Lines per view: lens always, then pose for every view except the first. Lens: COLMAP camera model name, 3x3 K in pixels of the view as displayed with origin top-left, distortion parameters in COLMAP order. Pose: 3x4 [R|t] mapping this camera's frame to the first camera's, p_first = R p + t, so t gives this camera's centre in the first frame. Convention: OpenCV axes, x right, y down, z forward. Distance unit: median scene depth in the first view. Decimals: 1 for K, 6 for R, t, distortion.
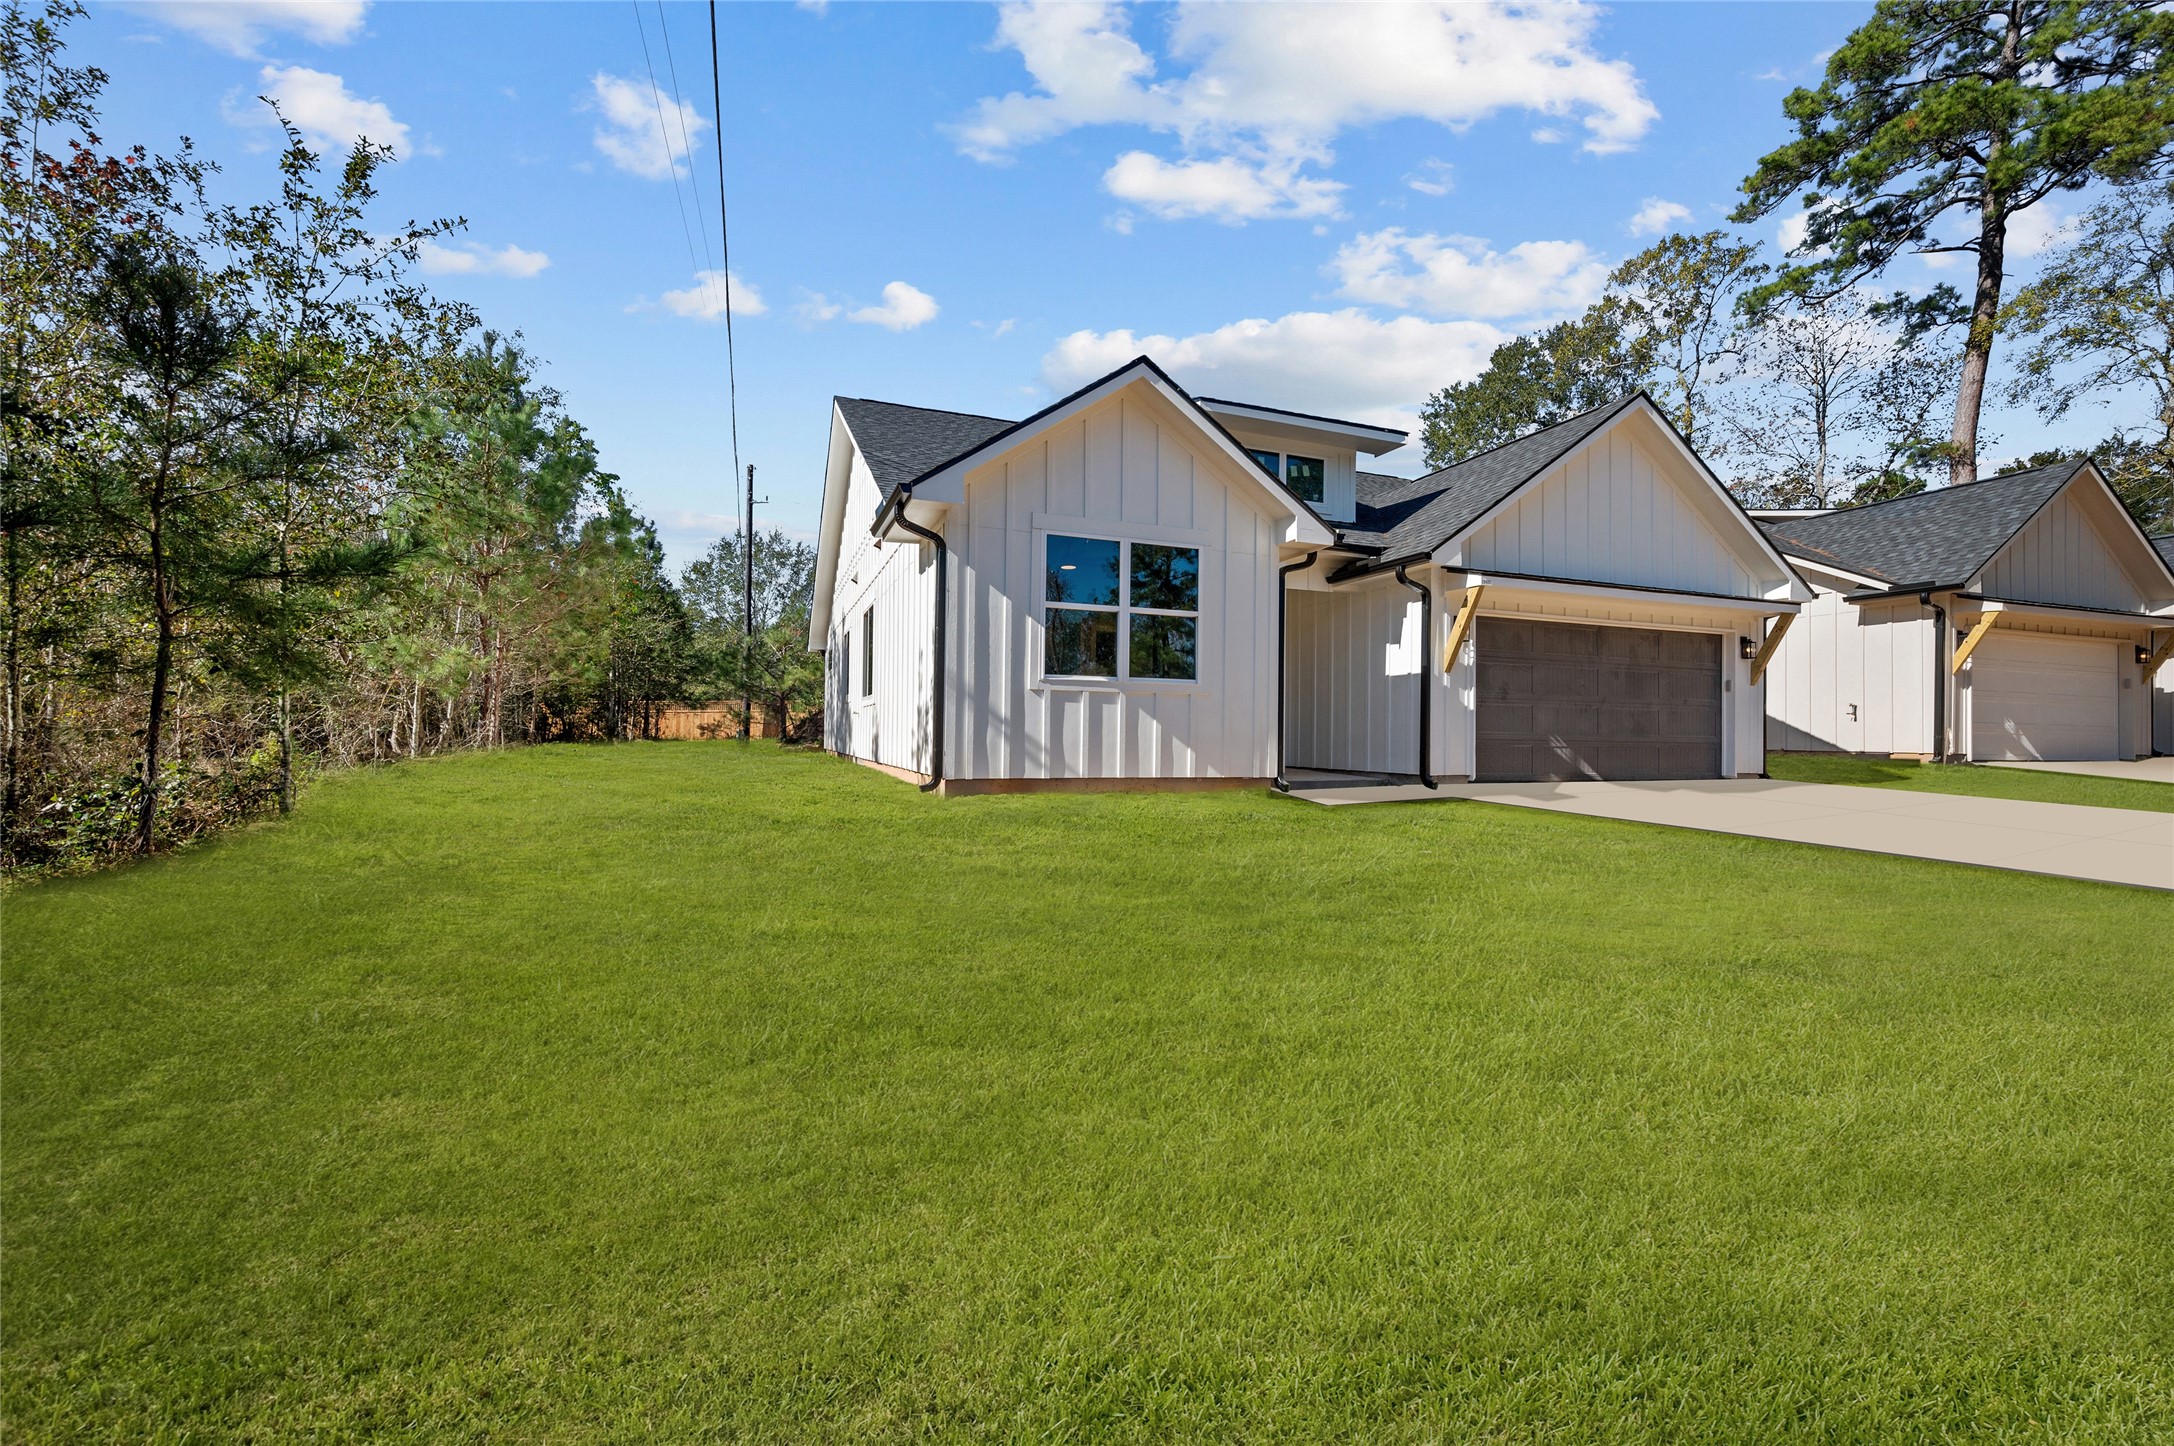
lens RADIAL K [[869.1, 0, 1064.1], [0, 869.1, 765.7], [0, 0, 1]] dist [0.001372, -0.000861]
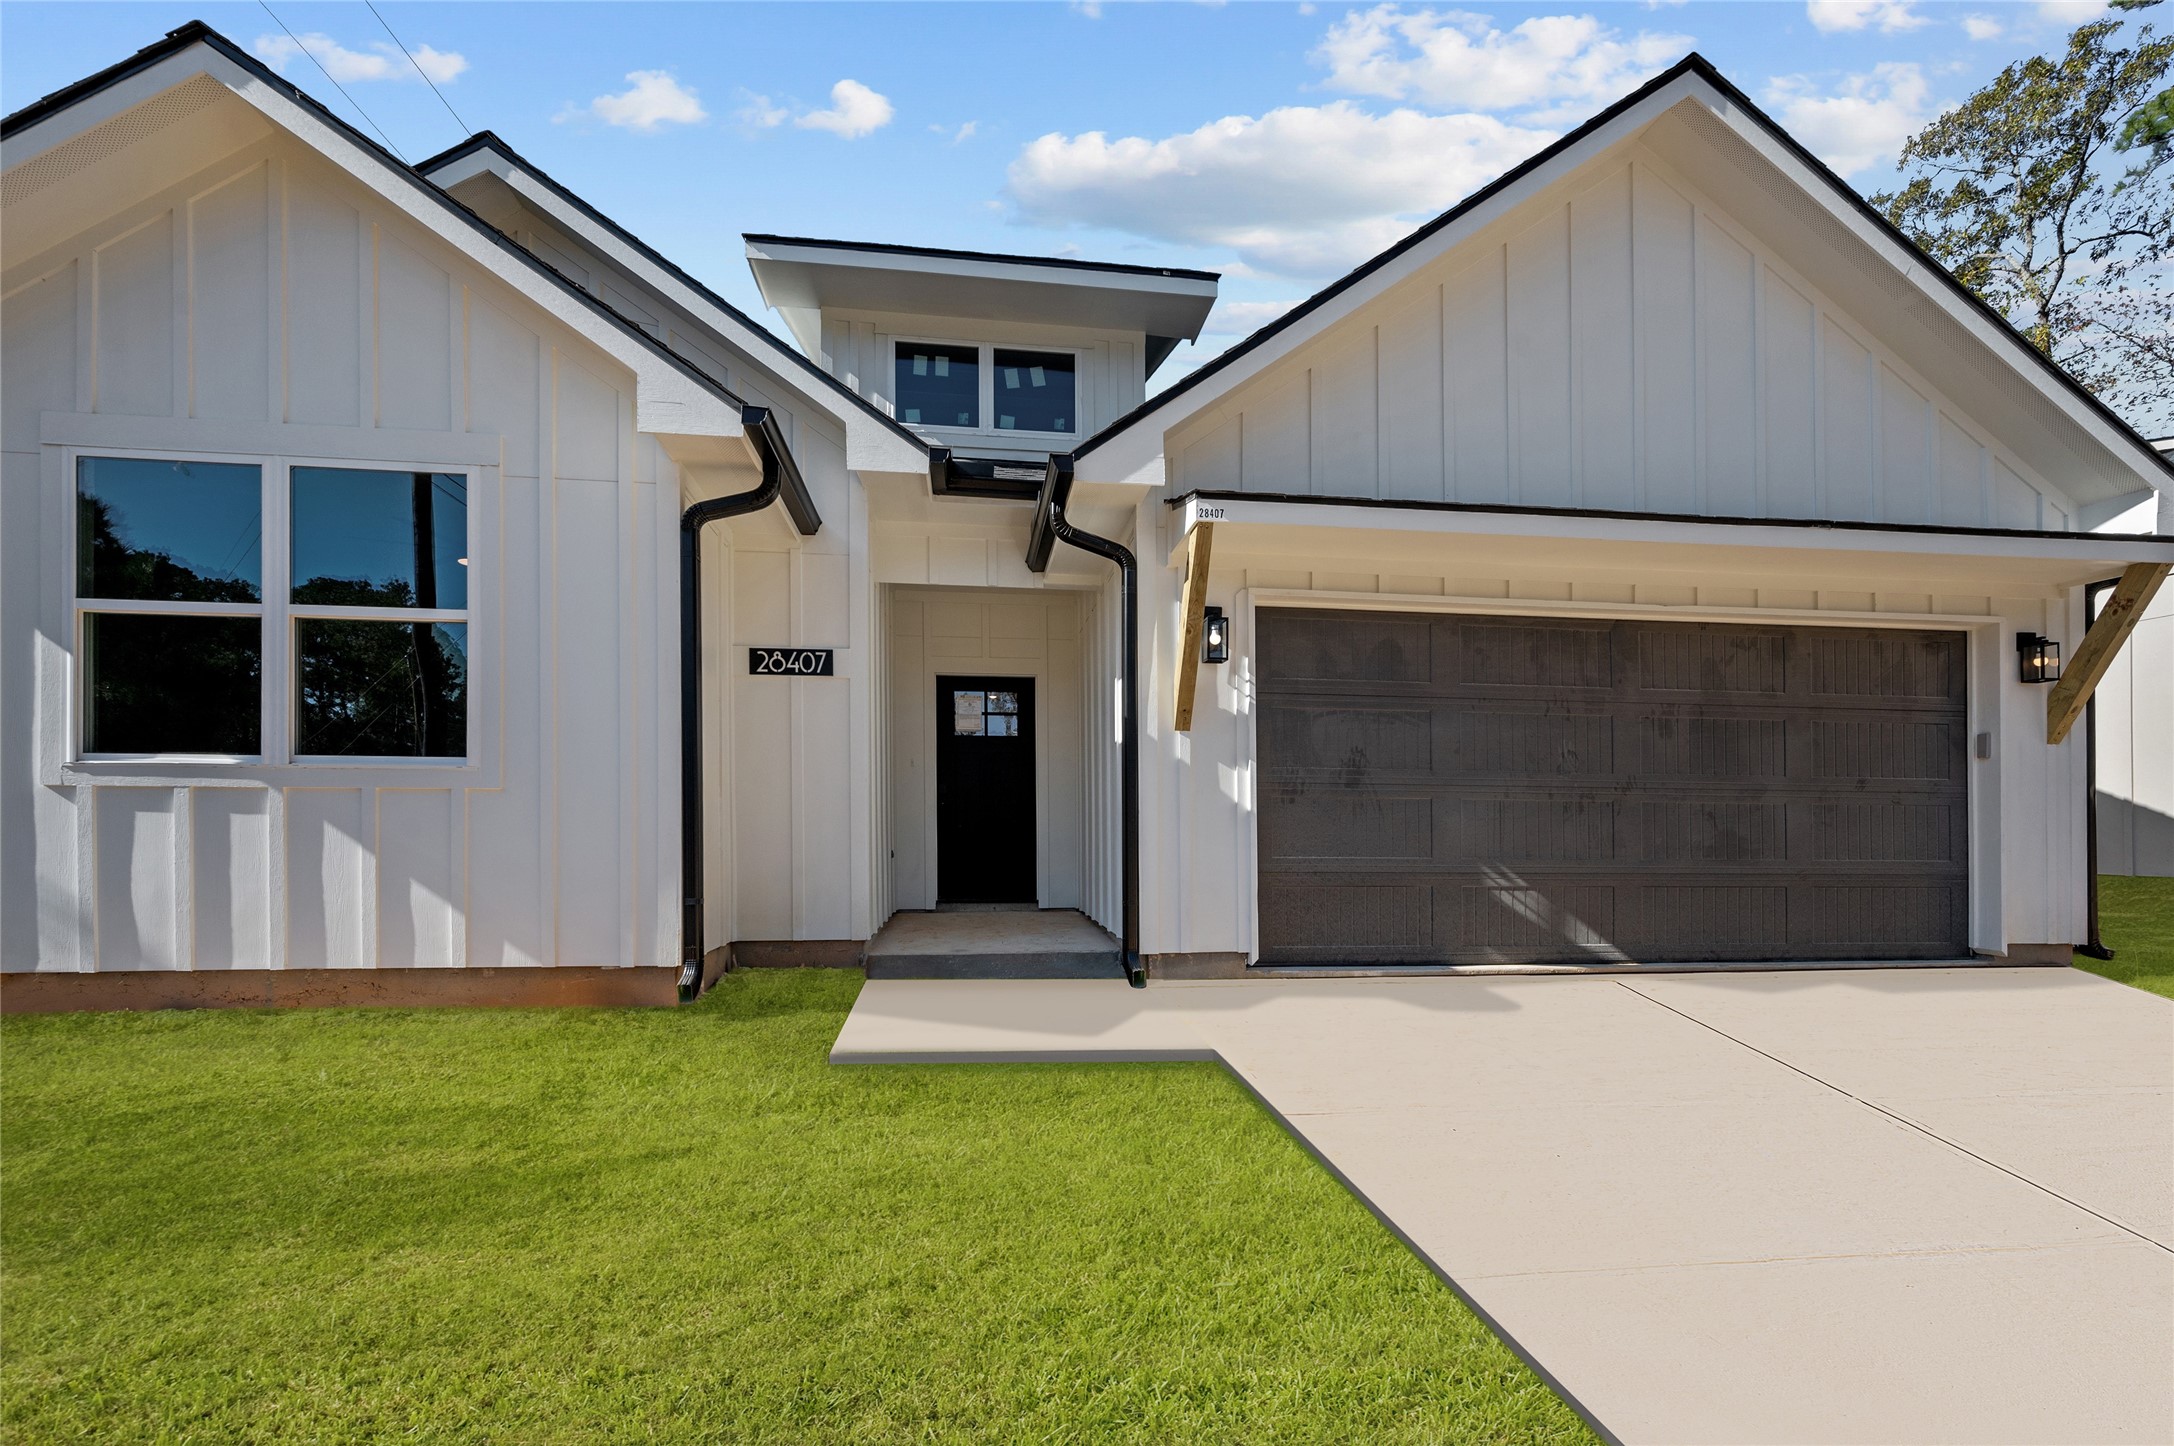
lens RADIAL K [[869.1, 0, 1099.3], [0, 869.1, 871.7], [0, 0, 1]] dist [0.001372, -0.000861]
pose [[0.970545, 0.000750, -0.240917, 0.504045], [-0.000062, 0.999996, 0.002864, -0.033560], [0.240919, -0.002765, 0.970541, 0.536416]]
